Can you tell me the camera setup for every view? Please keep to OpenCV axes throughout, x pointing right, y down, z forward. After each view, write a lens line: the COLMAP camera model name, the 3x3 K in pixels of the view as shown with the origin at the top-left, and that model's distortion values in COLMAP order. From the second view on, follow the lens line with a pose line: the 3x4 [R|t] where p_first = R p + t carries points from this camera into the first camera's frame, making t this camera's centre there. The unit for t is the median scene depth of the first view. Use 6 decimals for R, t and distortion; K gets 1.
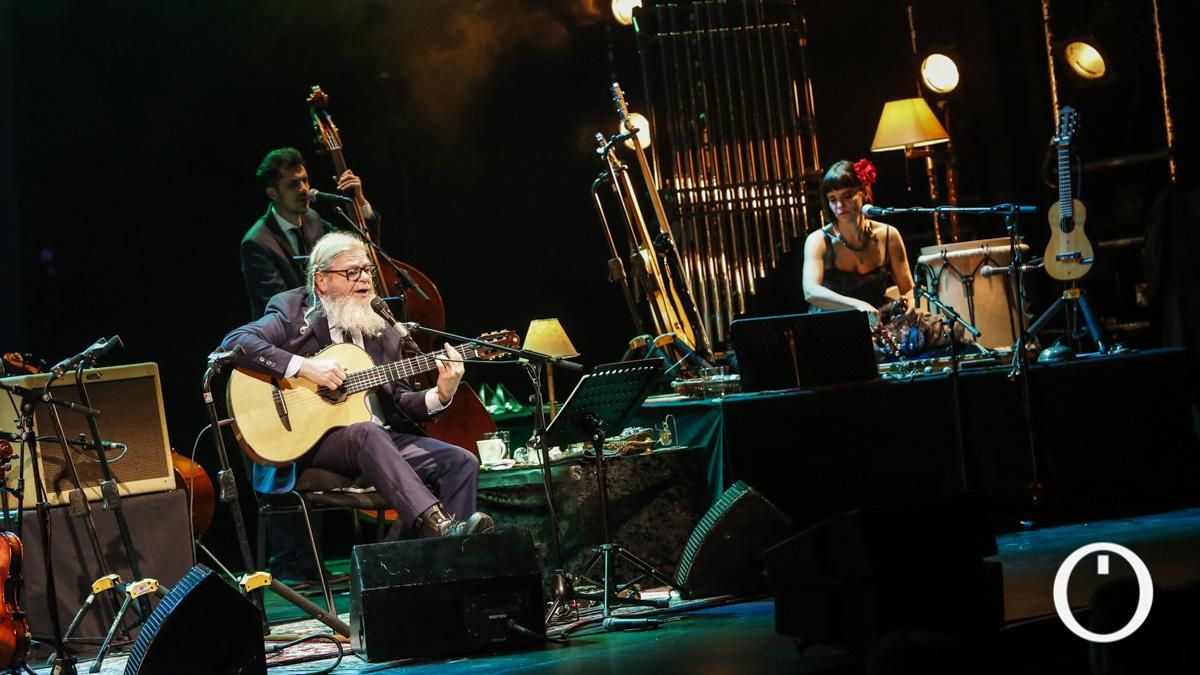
lens RADIAL K [[3731.3, 0, 599.8], [0, 3731.3, 332.6], [0, 0, 1]] dist [-0.296490, 0.000000]
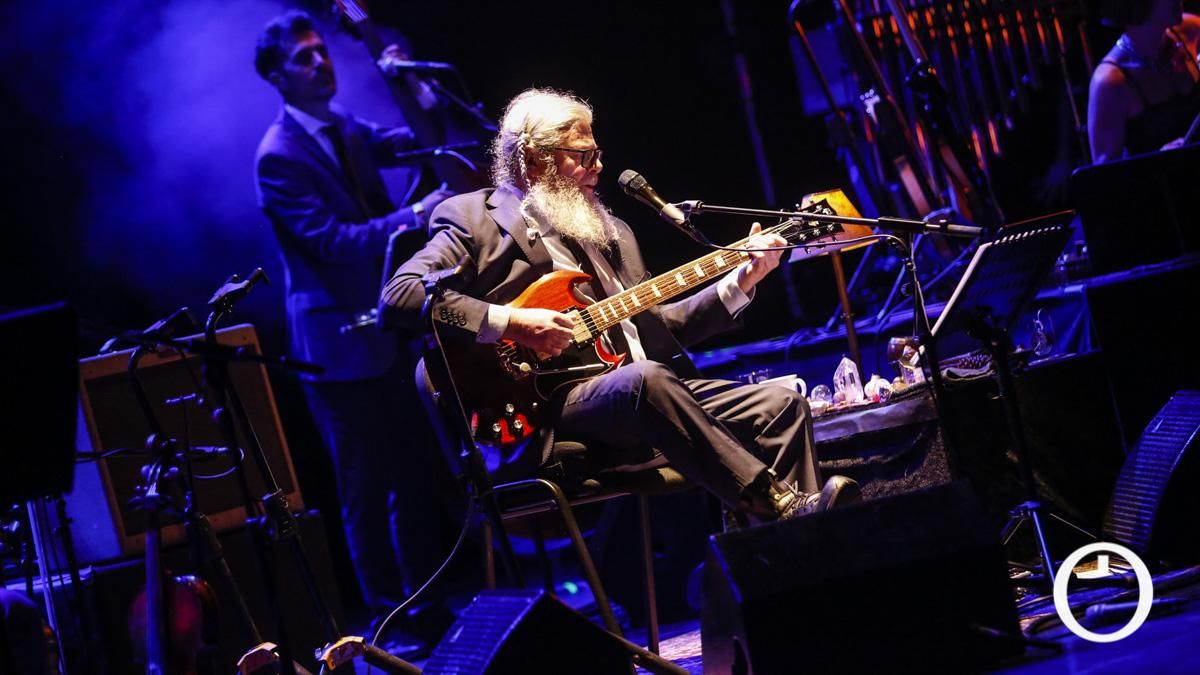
lens RADIAL K [[4936.6, 0, 608.0], [0, 4936.6, 331.4], [0, 0, 1]] dist [0.447030, 0.000000]
pose [[0.991794, -0.116281, 0.053142, -0.112675], [0.116393, 0.993203, 0.000995, 0.017339], [-0.052897, 0.005199, 0.998586, 0.132779]]
